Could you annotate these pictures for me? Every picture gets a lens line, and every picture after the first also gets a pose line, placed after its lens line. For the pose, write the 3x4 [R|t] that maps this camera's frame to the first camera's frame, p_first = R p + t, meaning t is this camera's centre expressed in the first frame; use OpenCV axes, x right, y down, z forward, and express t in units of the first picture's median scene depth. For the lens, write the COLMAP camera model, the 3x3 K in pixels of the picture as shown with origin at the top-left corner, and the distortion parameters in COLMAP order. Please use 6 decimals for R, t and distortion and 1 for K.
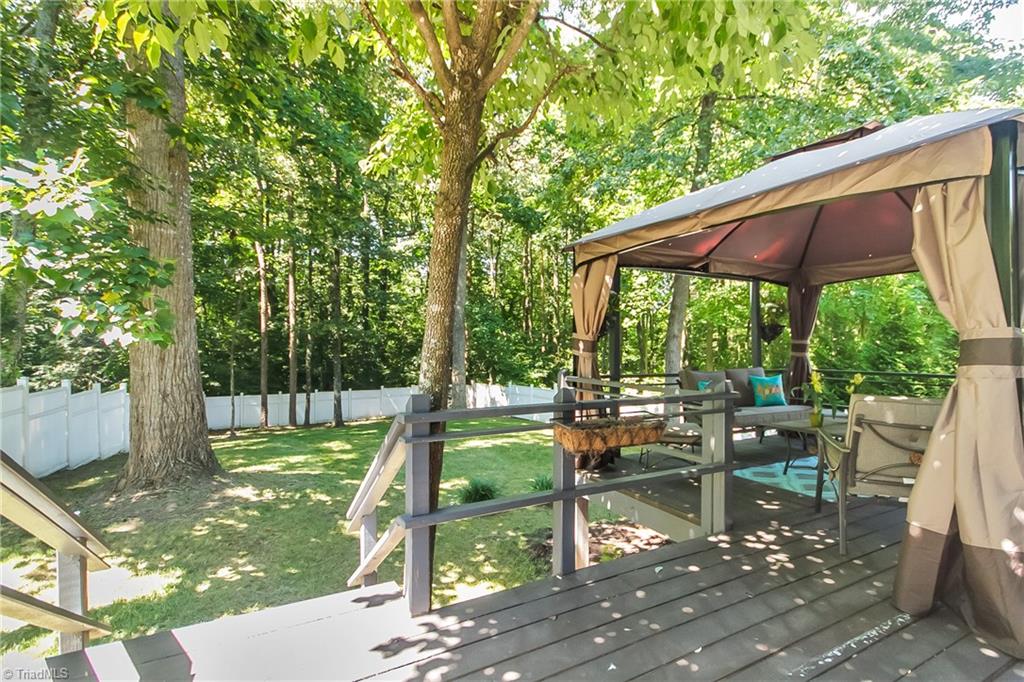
lens RADIAL K [[480.3, 0, 512.0], [0, 480.3, 341.0], [0, 0, 1]] dist [-0.019199, -0.000047]
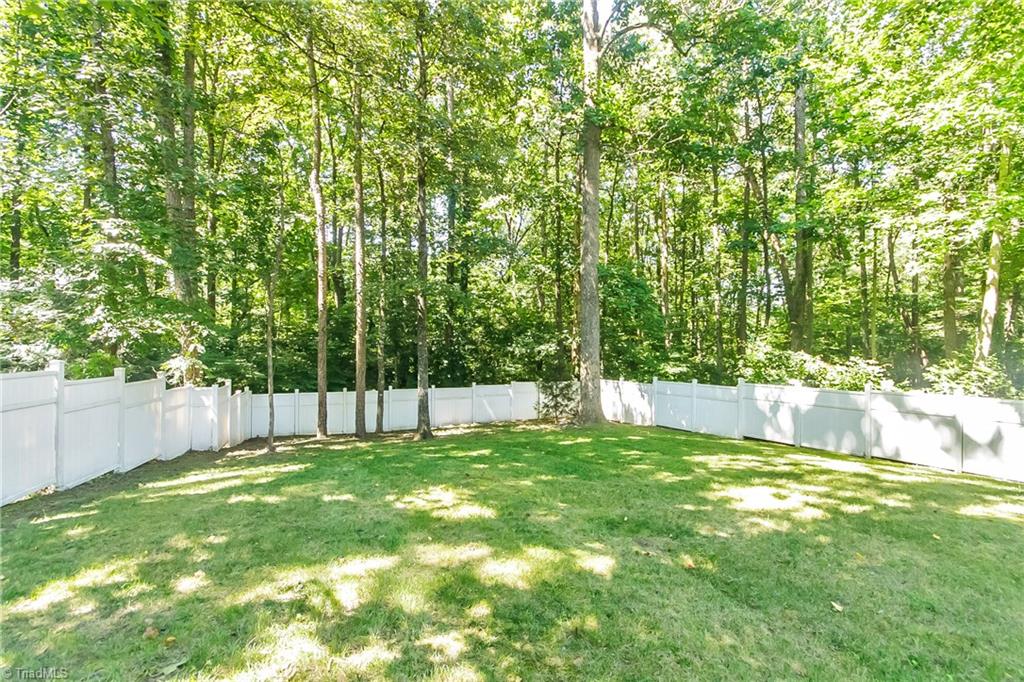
lens RADIAL K [[480.3, 0, 512.0], [0, 480.3, 341.0], [0, 0, 1]] dist [-0.019199, -0.000047]
pose [[0.992634, -0.002025, -0.121132, -0.141189], [0.001502, 0.999989, -0.004410, 0.037938], [0.121140, 0.004196, 0.992627, 0.305067]]
